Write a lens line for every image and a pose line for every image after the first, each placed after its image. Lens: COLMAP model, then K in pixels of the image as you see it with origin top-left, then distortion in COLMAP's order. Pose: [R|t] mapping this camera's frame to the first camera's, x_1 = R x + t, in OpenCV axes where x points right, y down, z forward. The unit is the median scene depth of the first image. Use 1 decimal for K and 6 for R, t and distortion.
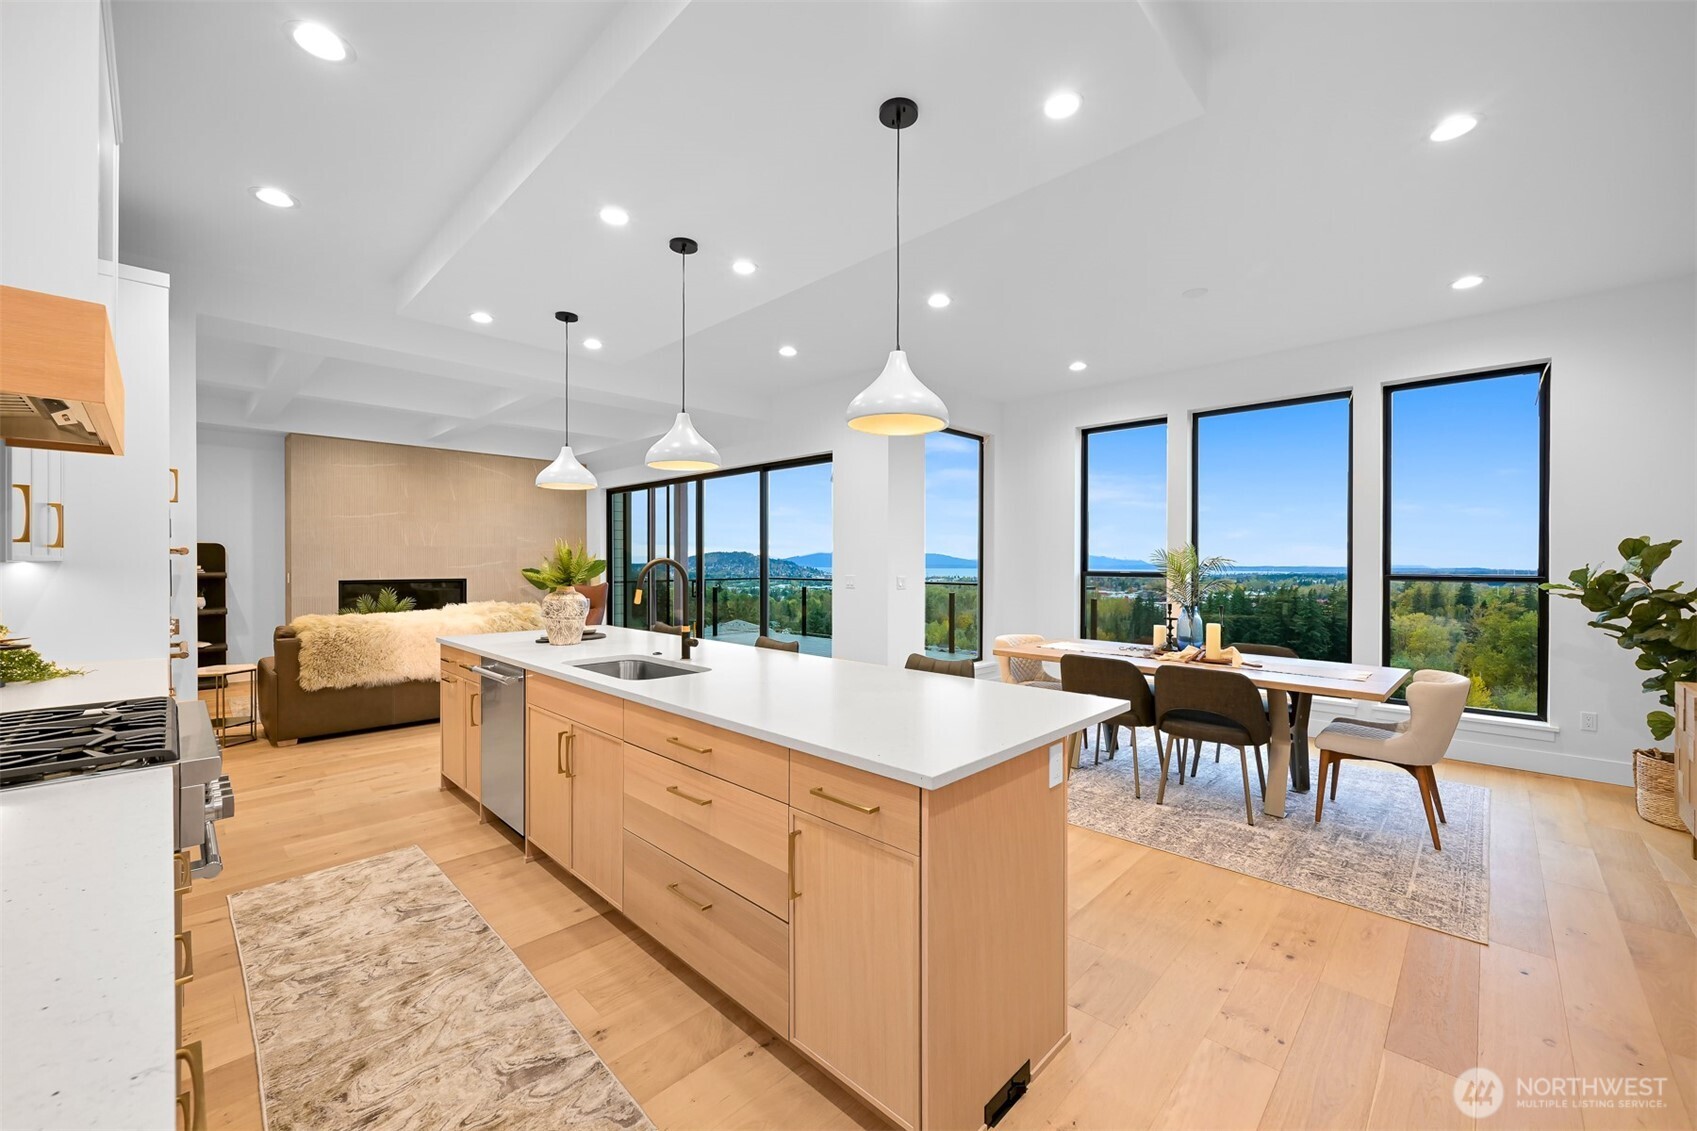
lens RADIAL K [[666.8, 0, 855.4], [0, 666.8, 564.9], [0, 0, 1]] dist [0.000590, 0.000006]
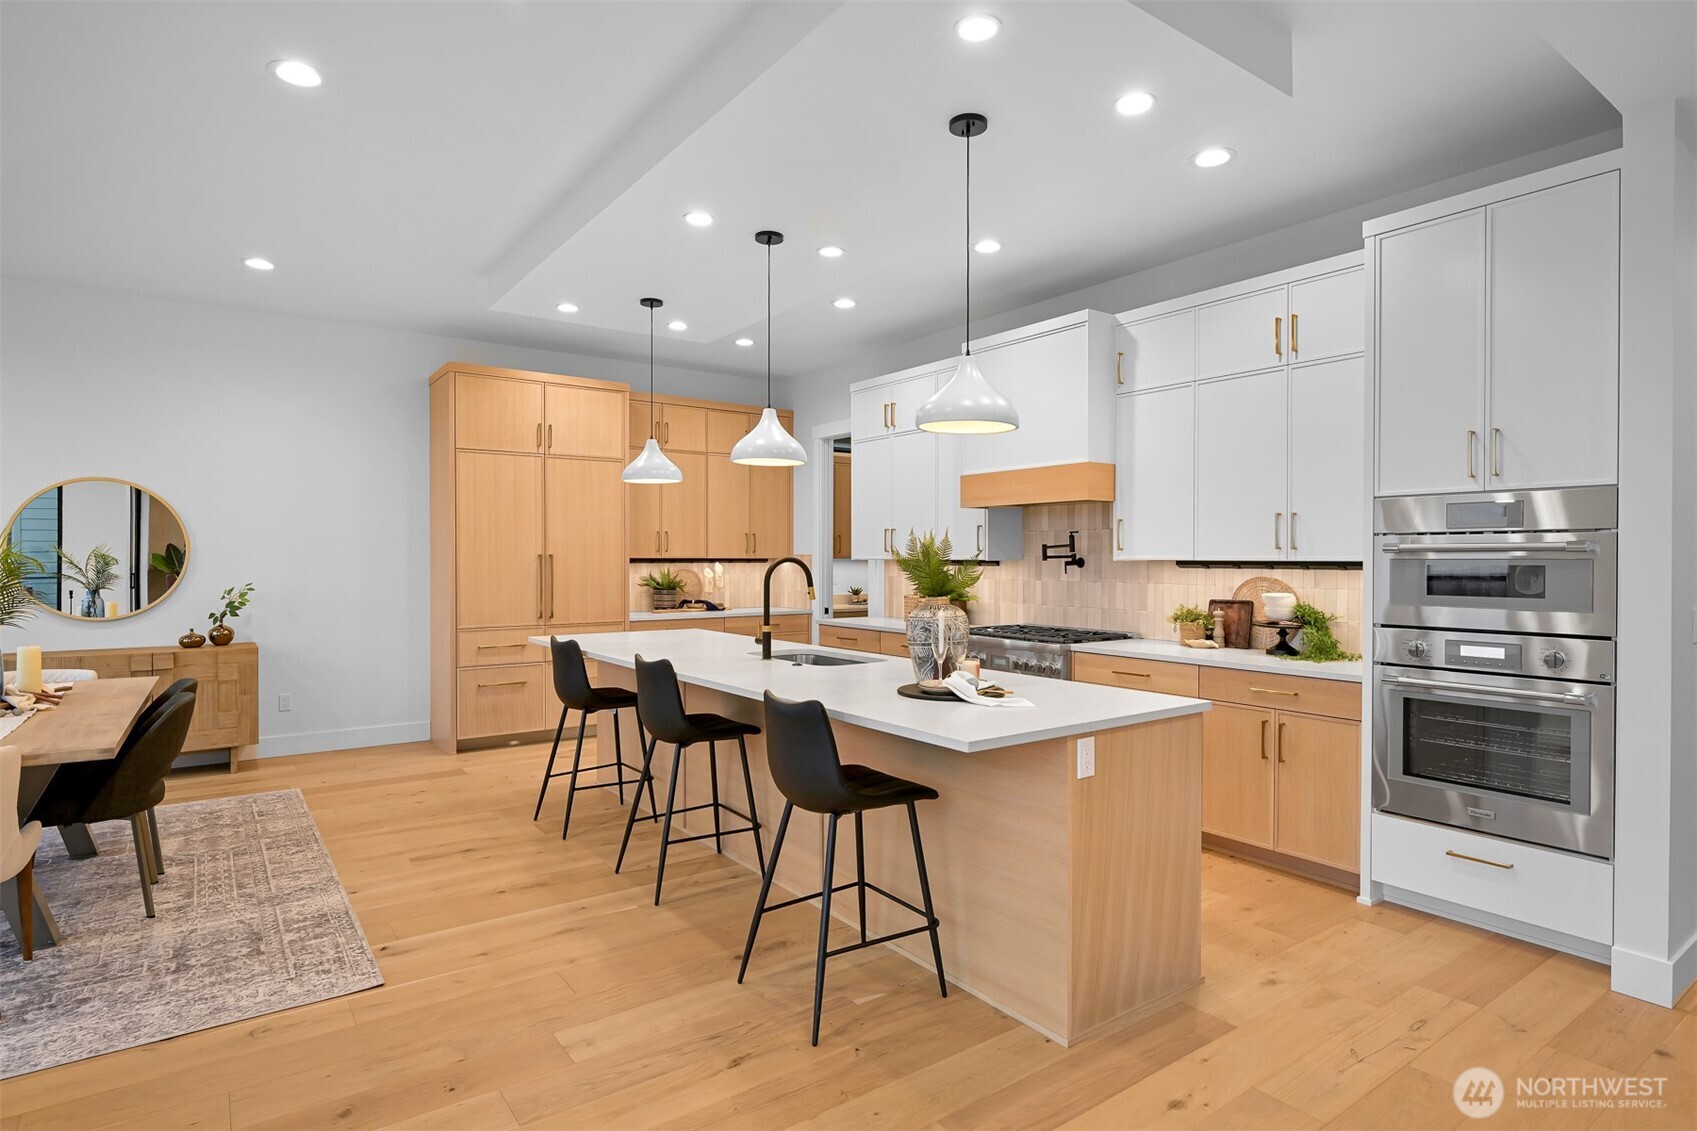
lens RADIAL K [[883.7, 0, 859.3], [0, 883.7, 559.4], [0, 0, 1]] dist [-0.016580, 0.001885]
pose [[-0.985954, -0.004546, 0.166954, -0.434209], [-0.003602, 0.999976, 0.005956, -0.009136], [-0.166977, 0.005271, -0.985947, 1.622313]]
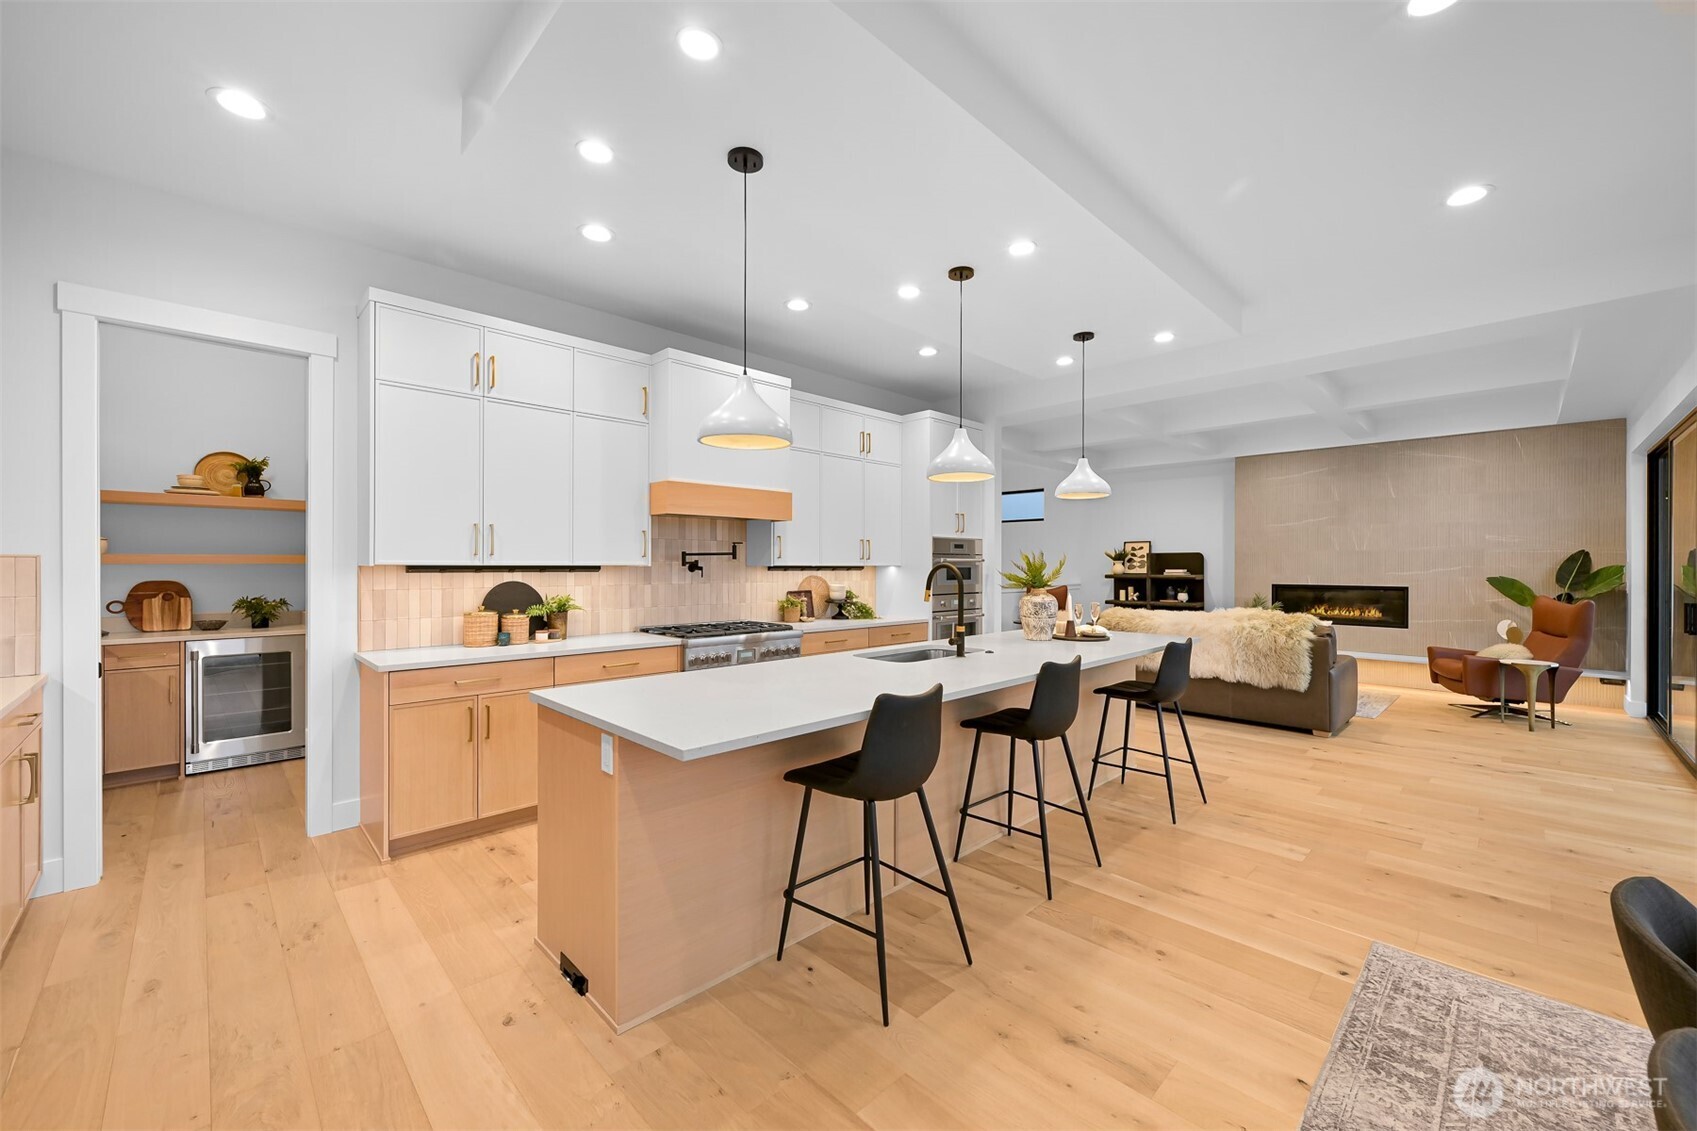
lens RADIAL K [[666.8, 0, 852.1], [0, 666.8, 563.3], [0, 0, 1]] dist [0.000590, 0.000006]
pose [[-0.032179, -0.004349, -0.999473, 0.595480], [-0.006717, 0.999969, -0.004135, -0.002976], [0.999460, 0.006580, -0.032208, 0.620548]]
